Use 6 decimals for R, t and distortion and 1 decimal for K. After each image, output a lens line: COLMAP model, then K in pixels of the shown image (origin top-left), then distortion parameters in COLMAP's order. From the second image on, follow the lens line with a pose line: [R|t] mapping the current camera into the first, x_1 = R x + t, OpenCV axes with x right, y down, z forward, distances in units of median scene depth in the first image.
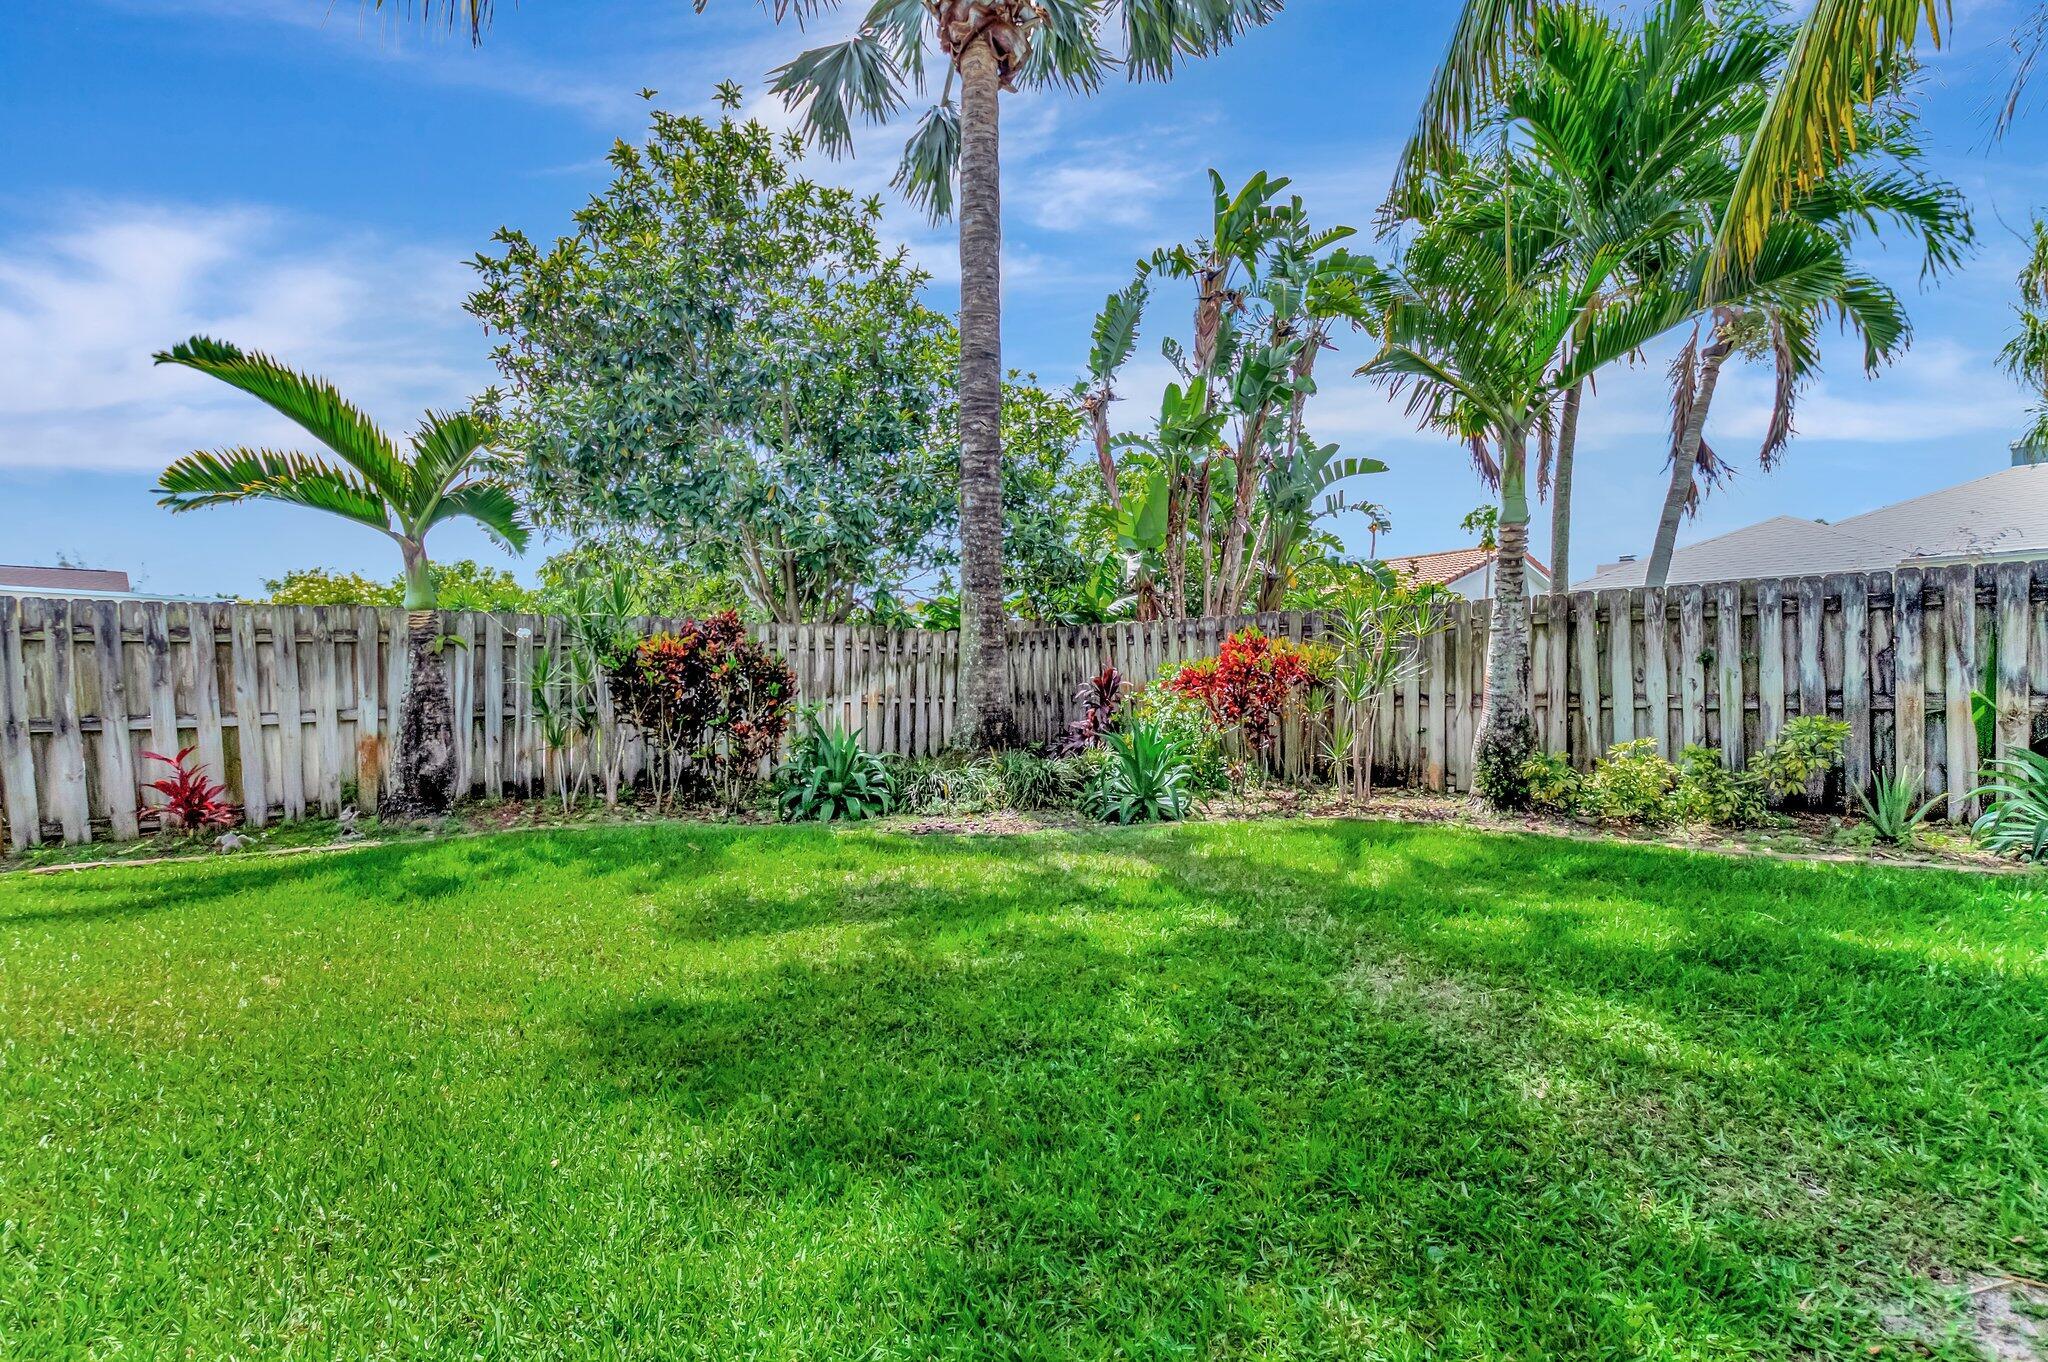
lens RADIAL K [[941.2, 0, 1030.5], [0, 941.2, 703.3], [0, 0, 1]] dist [-0.000671, -0.000067]
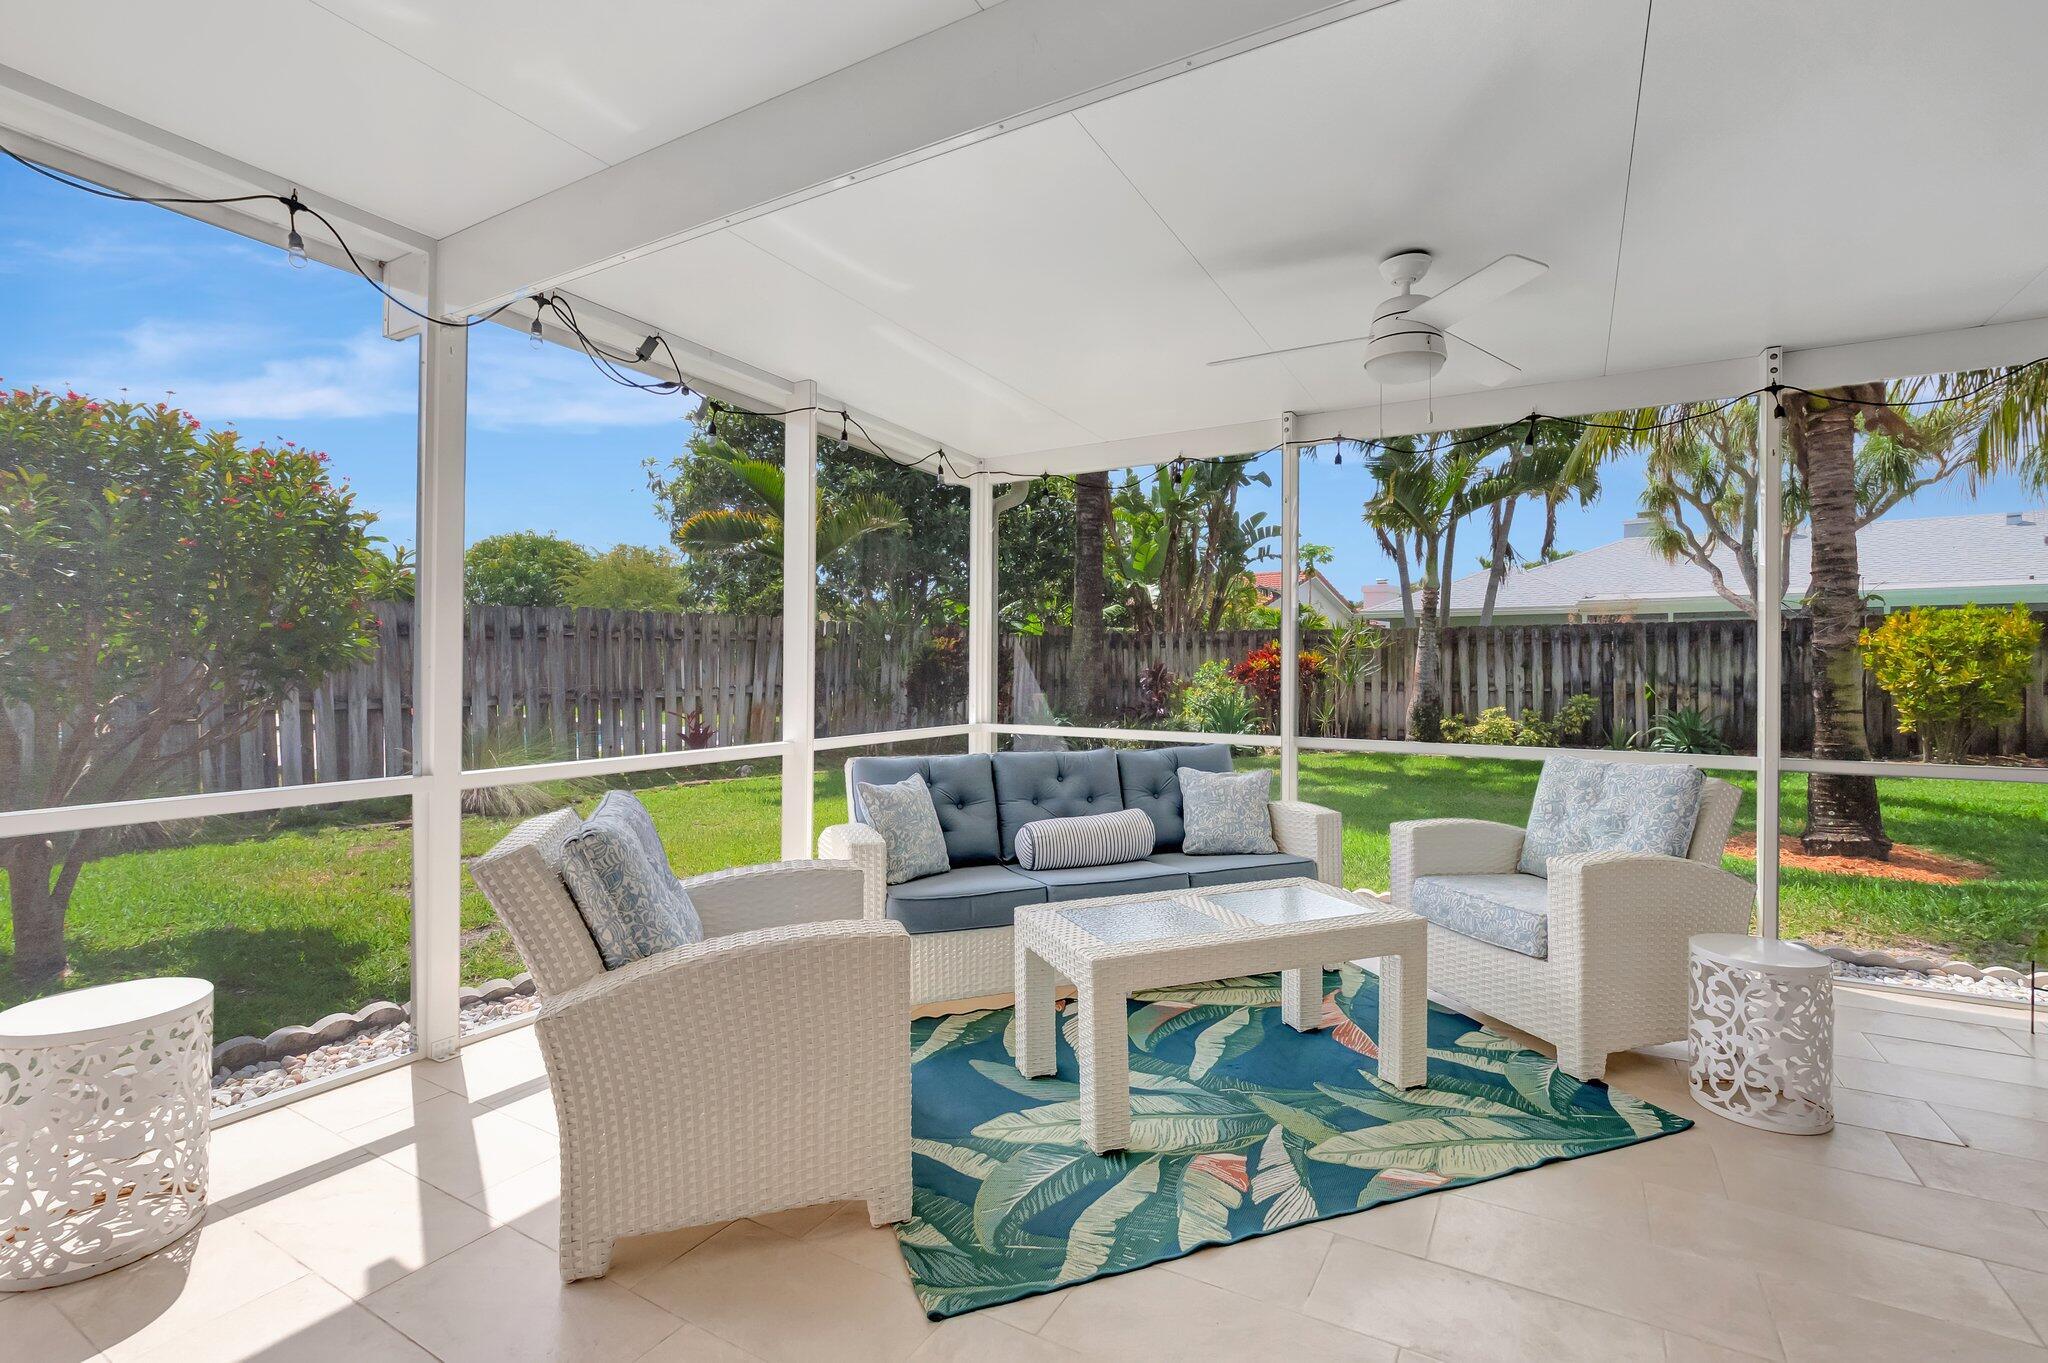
lens RADIAL K [[919.3, 0, 1033.9], [0, 919.3, 660.6], [0, 0, 1]] dist [0.000358, 0.000064]
pose [[0.965652, 0.015024, 0.259406, -0.711827], [-0.006758, 0.999441, -0.032729, 0.010884], [-0.259752, 0.029852, 0.965214, -0.524014]]
